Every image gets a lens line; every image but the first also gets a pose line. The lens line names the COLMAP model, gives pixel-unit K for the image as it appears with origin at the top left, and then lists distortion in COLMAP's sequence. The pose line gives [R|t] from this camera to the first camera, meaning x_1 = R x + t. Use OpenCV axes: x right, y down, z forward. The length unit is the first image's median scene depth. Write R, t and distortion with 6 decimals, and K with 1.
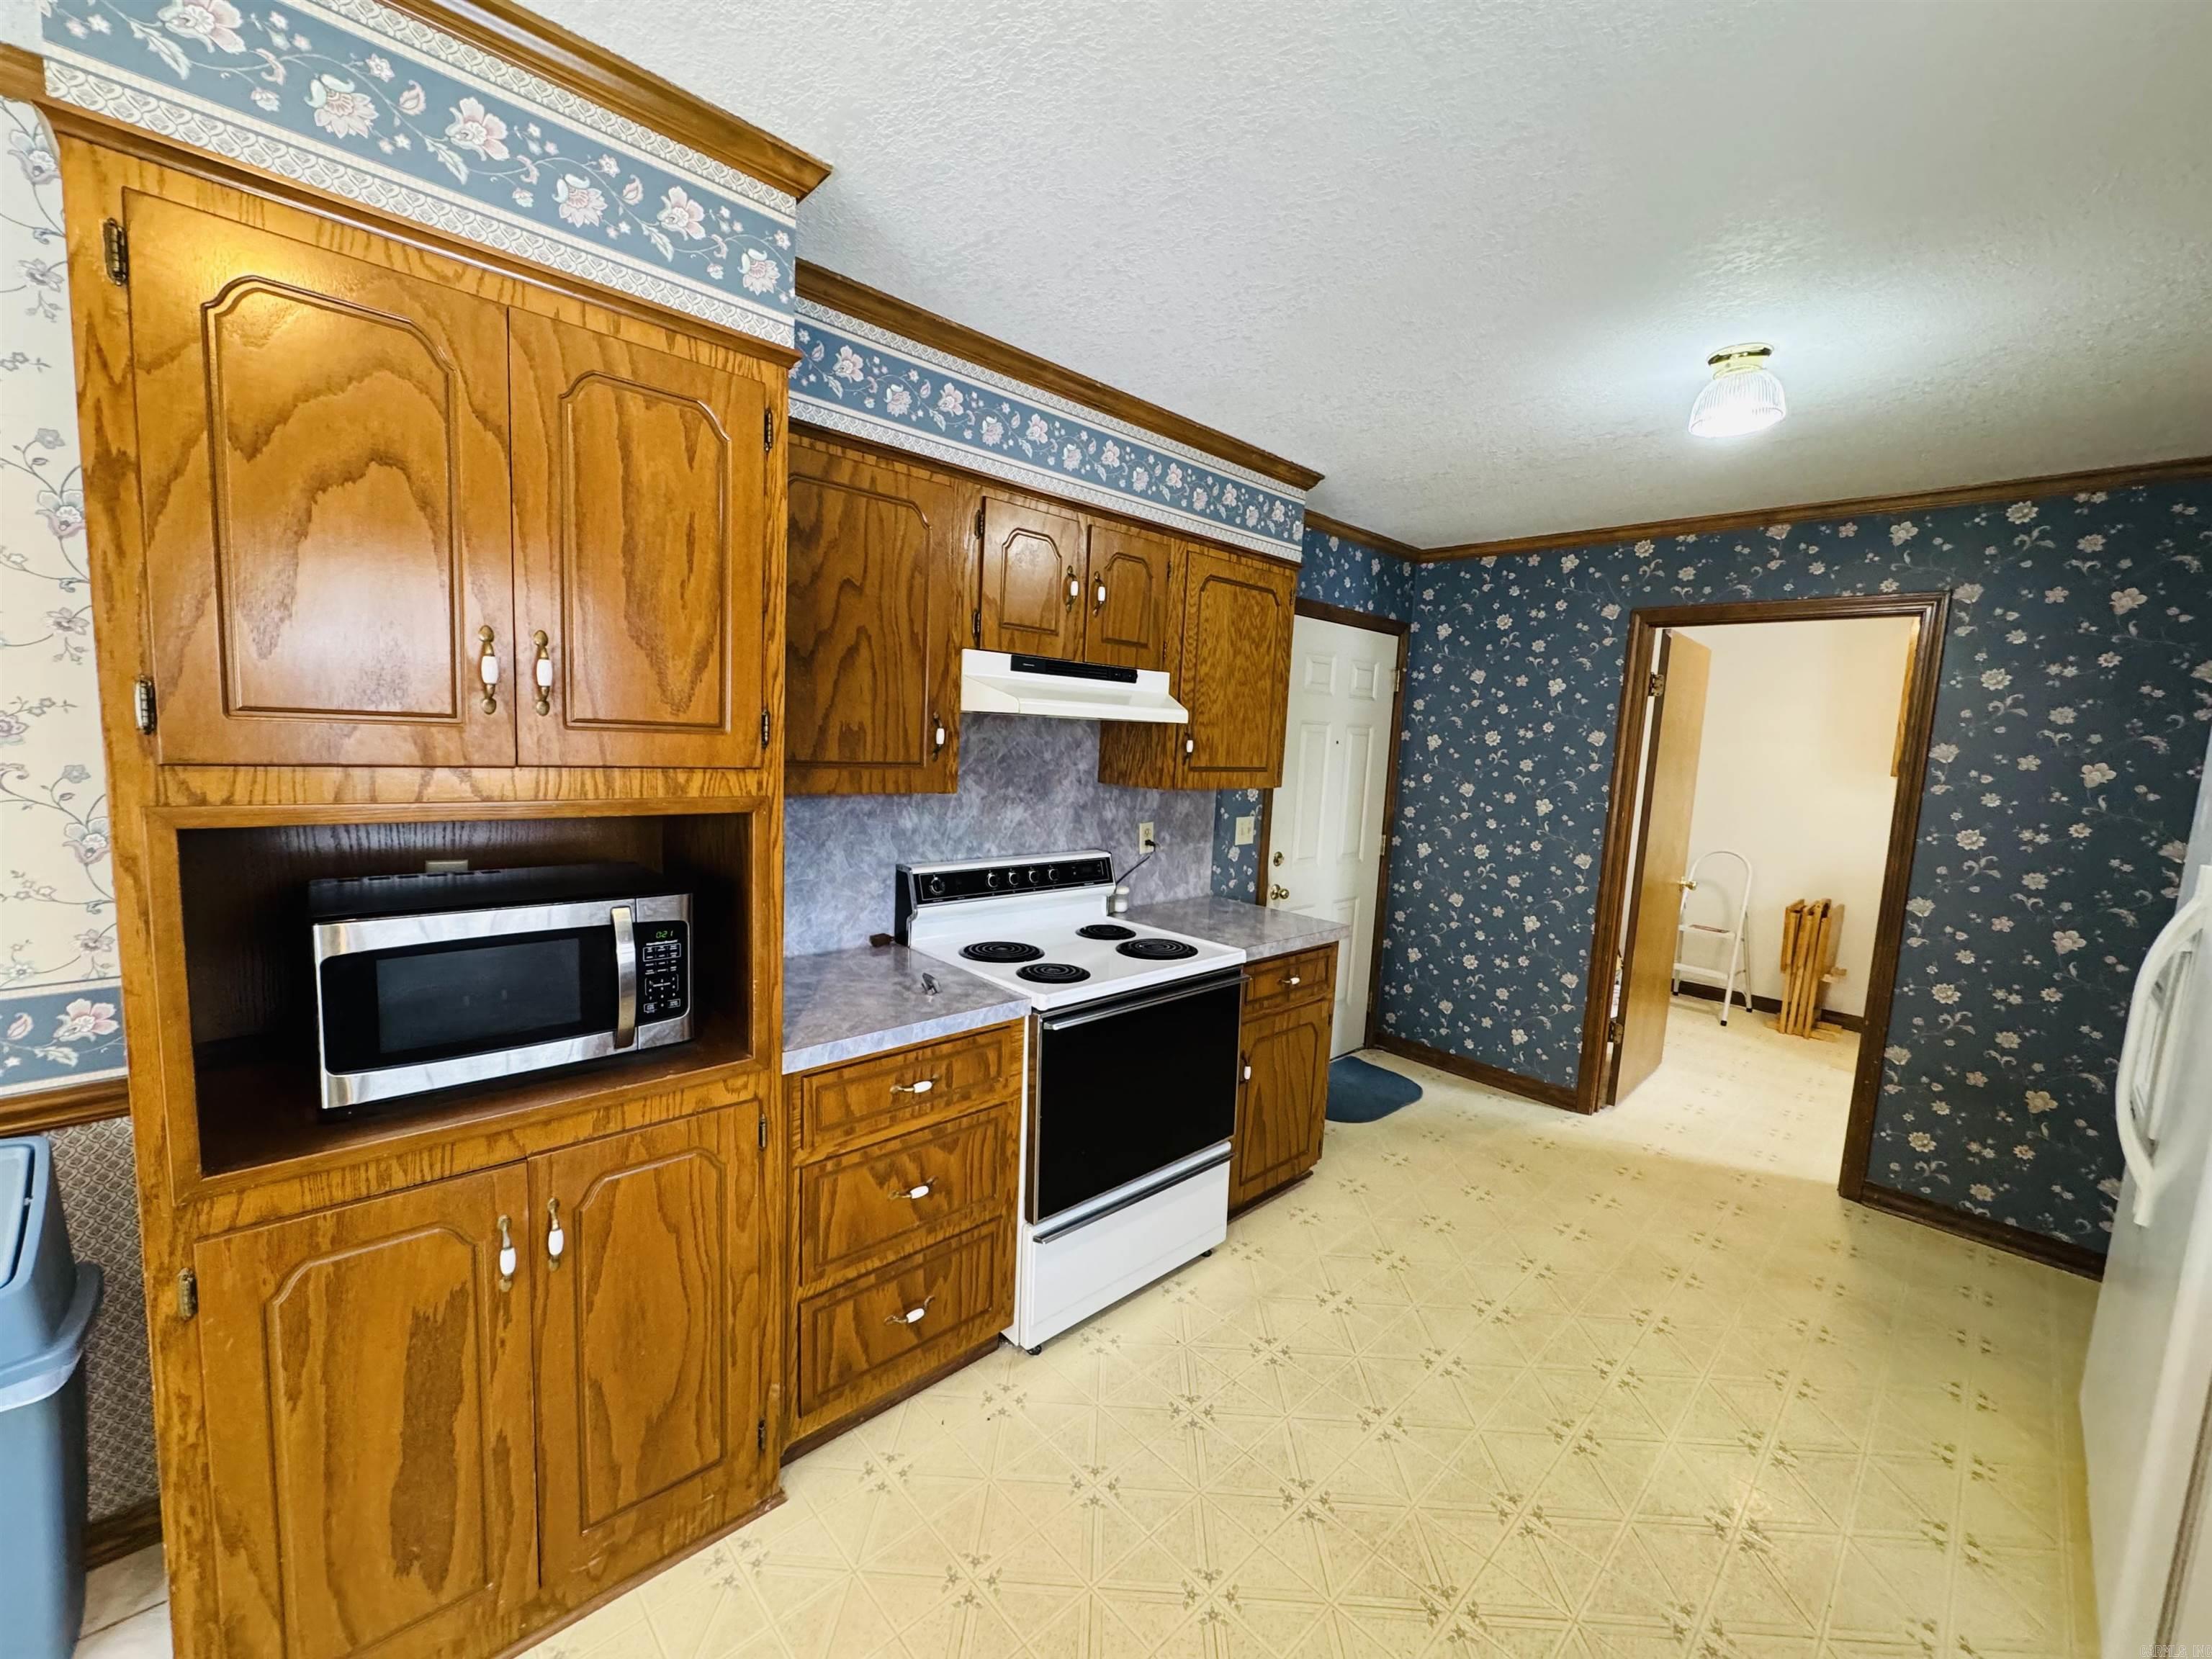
lens RADIAL K [[886.2, 0, 1103.8], [0, 886.2, 827.6], [0, 0, 1]] dist [-0.002120, 0.000391]
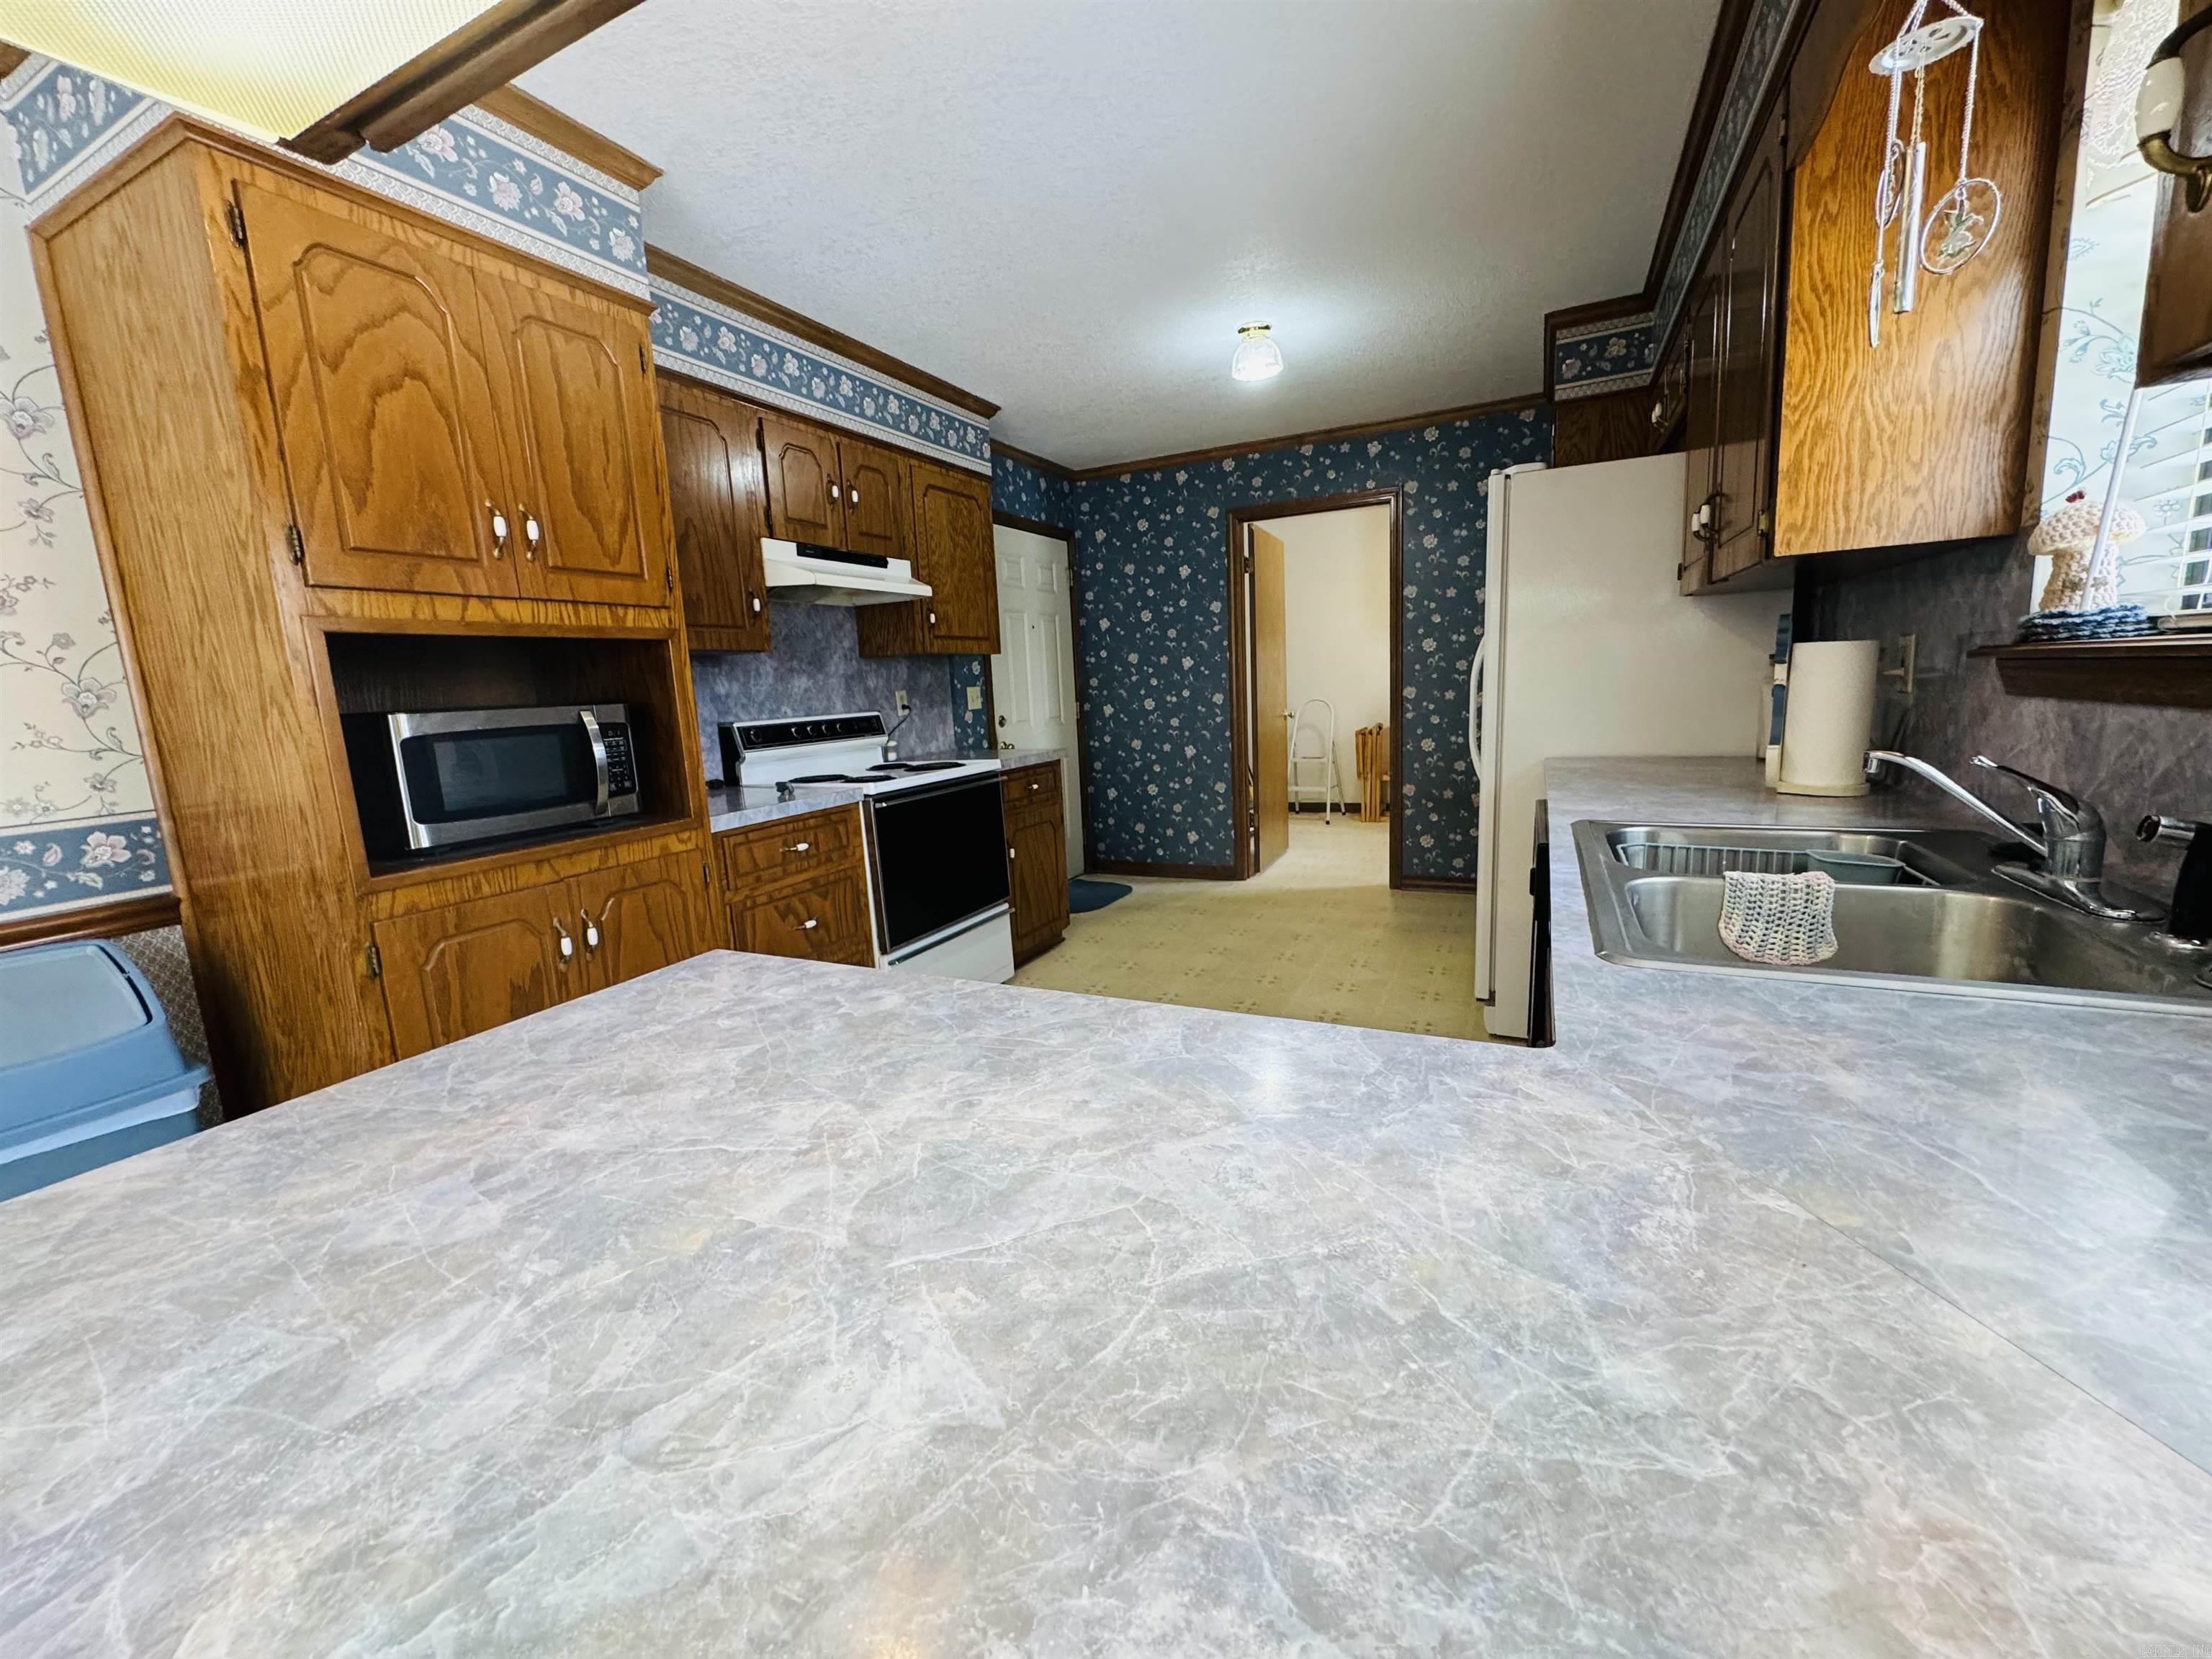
lens RADIAL K [[886.2, 0, 1105.7], [0, 886.2, 827.8], [0, 0, 1]] dist [-0.002120, 0.000391]
pose [[0.929997, -0.150519, 0.335334, -0.204973], [0.132635, 0.988266, 0.075753, 0.202101], [-0.342801, -0.025973, 0.939049, -0.434573]]
